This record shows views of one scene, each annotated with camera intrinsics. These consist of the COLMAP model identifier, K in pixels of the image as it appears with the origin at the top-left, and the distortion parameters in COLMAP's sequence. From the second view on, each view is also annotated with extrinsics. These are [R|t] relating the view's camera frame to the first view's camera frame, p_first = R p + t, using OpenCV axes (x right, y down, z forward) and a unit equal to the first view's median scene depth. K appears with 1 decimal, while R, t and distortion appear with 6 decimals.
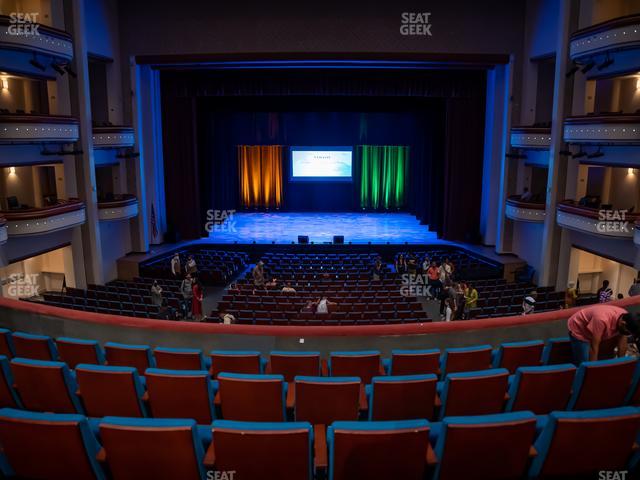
lens RADIAL K [[492.8, 0, 324.8], [0, 492.8, 241.2], [0, 0, 1]] dist [-0.171264, 0.121548]
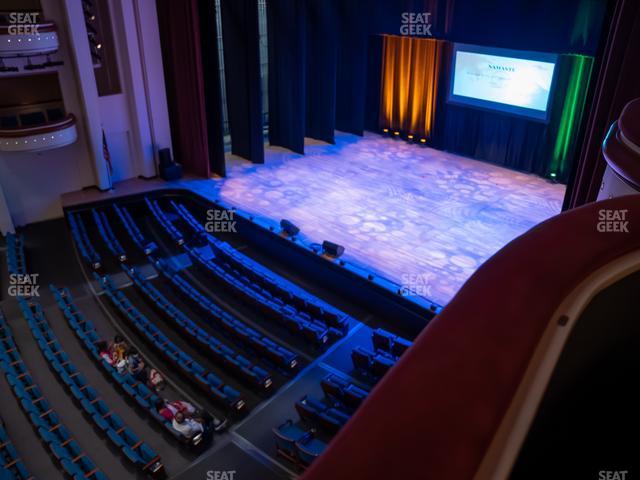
lens RADIAL K [[492.8, 0, 324.8], [0, 492.8, 241.2], [0, 0, 1]] dist [-0.171264, 0.121548]
pose [[0.710085, 0.329916, -0.622041, 0.258166], [-0.148235, 0.933681, 0.325986, -0.134951], [0.688335, -0.139270, 0.711898, 0.452147]]
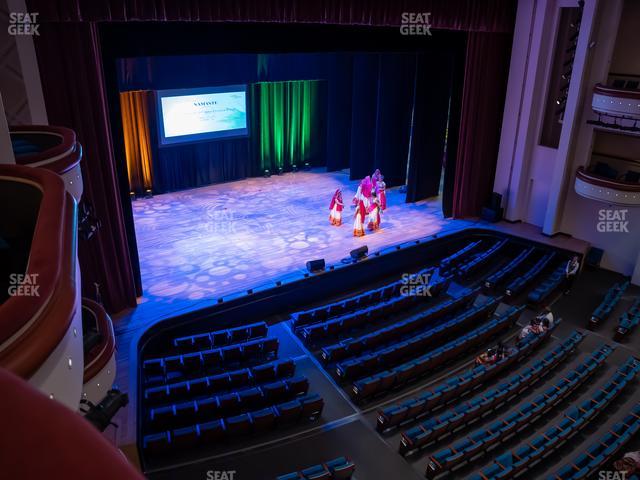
lens RADIAL K [[502.2, 0, 326.6], [0, 502.2, 241.6], [0, 0, 1]] dist [-0.166151, 0.128131]
pose [[0.815959, -0.216767, 0.535931, -0.270973], [0.100460, 0.966103, 0.237808, -0.134661], [-0.569314, -0.140203, 0.810077, 0.351330]]
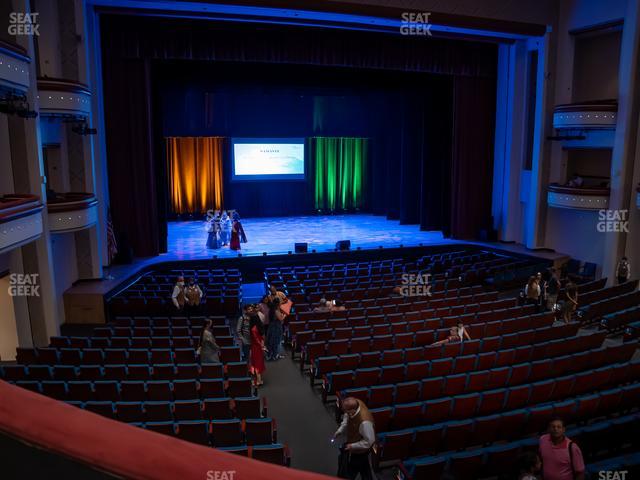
lens RADIAL K [[502.2, 0, 326.6], [0, 502.2, 241.6], [0, 0, 1]] dist [-0.166151, 0.128131]
pose [[0.952603, -0.054470, 0.299300, -0.178802], [0.060765, 0.998083, -0.011759, -0.001000], [-0.298086, 0.029389, 0.954087, 0.165136]]
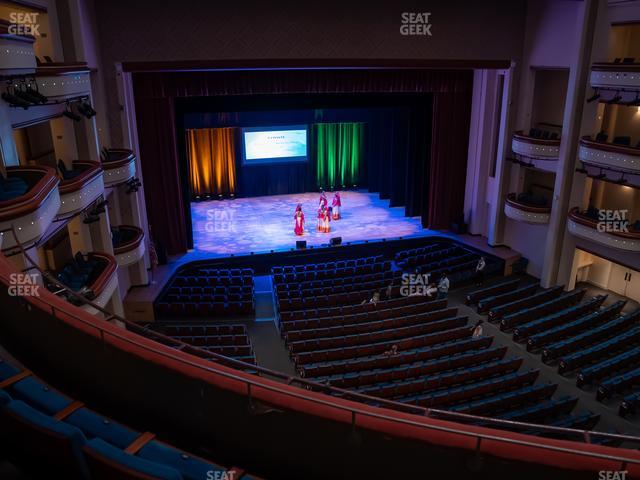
lens RADIAL K [[506.4, 0, 323.2], [0, 506.4, 241.0], [0, 0, 1]] dist [-0.168678, 0.127161]
pose [[0.961518, -0.098426, 0.256504, -0.188728], [0.061397, 0.986993, 0.148580, -0.114352], [-0.267792, -0.127114, 0.955055, 0.027149]]
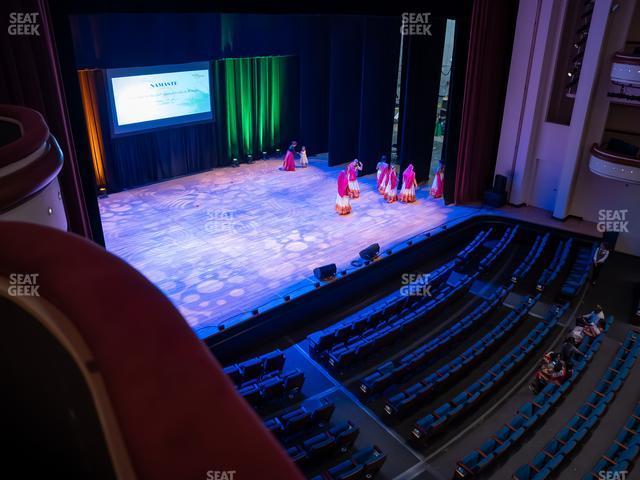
lens RADIAL K [[492.8, 0, 324.8], [0, 492.8, 241.2], [0, 0, 1]] dist [-0.171264, 0.121548]
pose [[0.731668, -0.281570, 0.620790, -0.266224], [0.122134, 0.950115, 0.286992, -0.136568], [-0.670630, -0.134163, 0.729558, 0.455580]]
